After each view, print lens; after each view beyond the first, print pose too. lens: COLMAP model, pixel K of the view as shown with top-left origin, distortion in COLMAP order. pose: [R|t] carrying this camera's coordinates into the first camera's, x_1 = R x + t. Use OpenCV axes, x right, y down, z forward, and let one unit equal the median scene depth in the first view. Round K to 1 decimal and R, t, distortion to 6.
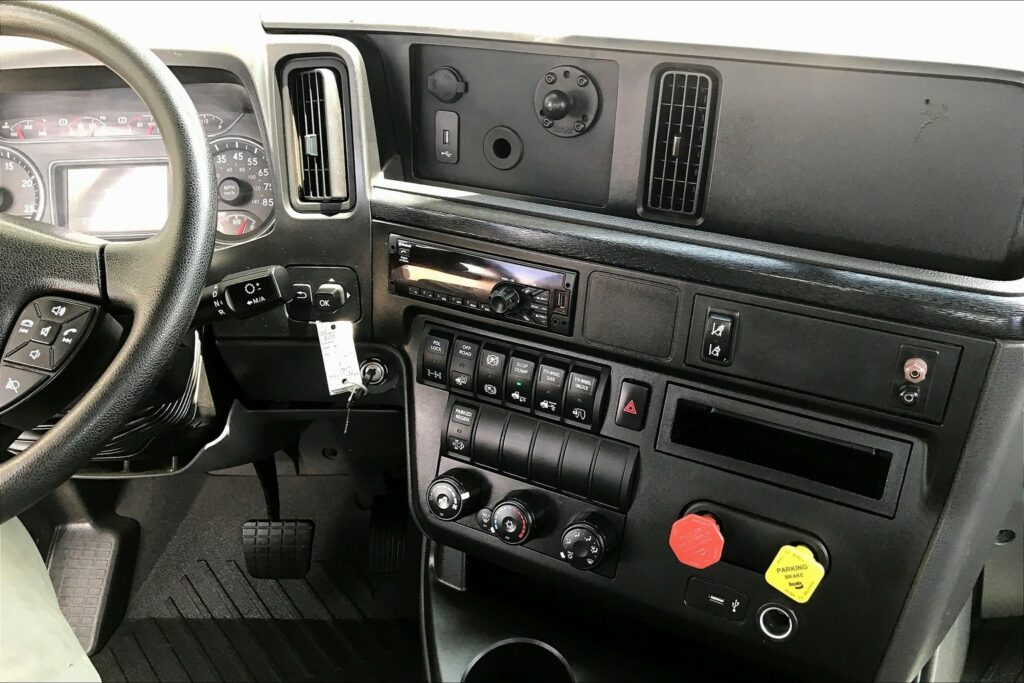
lens RADIAL K [[834.2, 0, 512.0], [0, 834.2, 341.5], [0, 0, 1]] dist [0.010673, -0.010072]
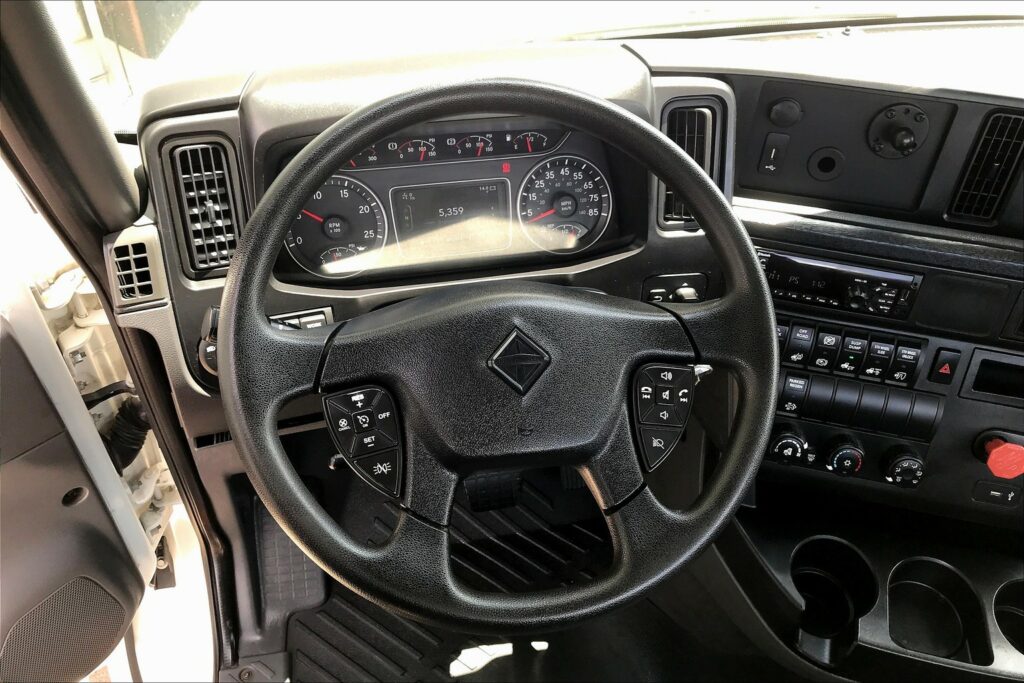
lens RADIAL K [[819.8, 0, 508.5], [0, 819.8, 354.1], [0, 0, 1]] dist [0.009134, -0.003687]
pose [[0.960815, -0.124038, 0.247889, -0.807270], [0.070842, 0.974476, 0.213022, -0.258842], [-0.267984, -0.187114, 0.945078, -0.048253]]
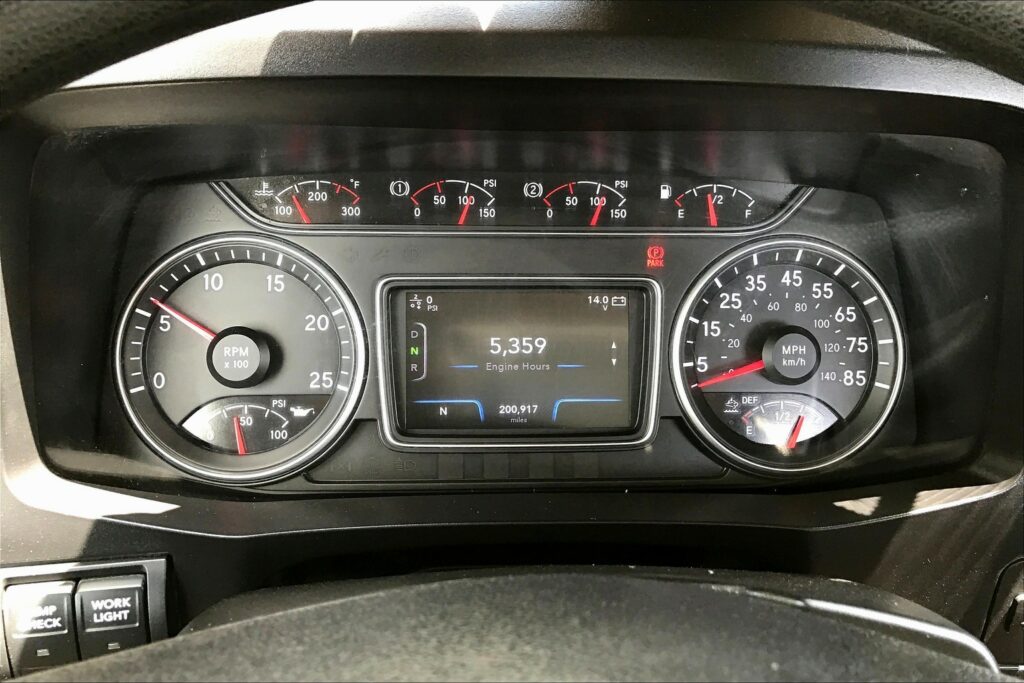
lens RADIAL K [[819.8, 0, 508.5], [0, 819.8, 354.1], [0, 0, 1]] dist [0.009134, -0.003687]
pose [[0.991113, 0.012643, 0.132423, -0.634158], [-0.011999, 0.999912, -0.005657, -0.202889], [-0.132483, 0.004018, 0.991177, 0.655587]]
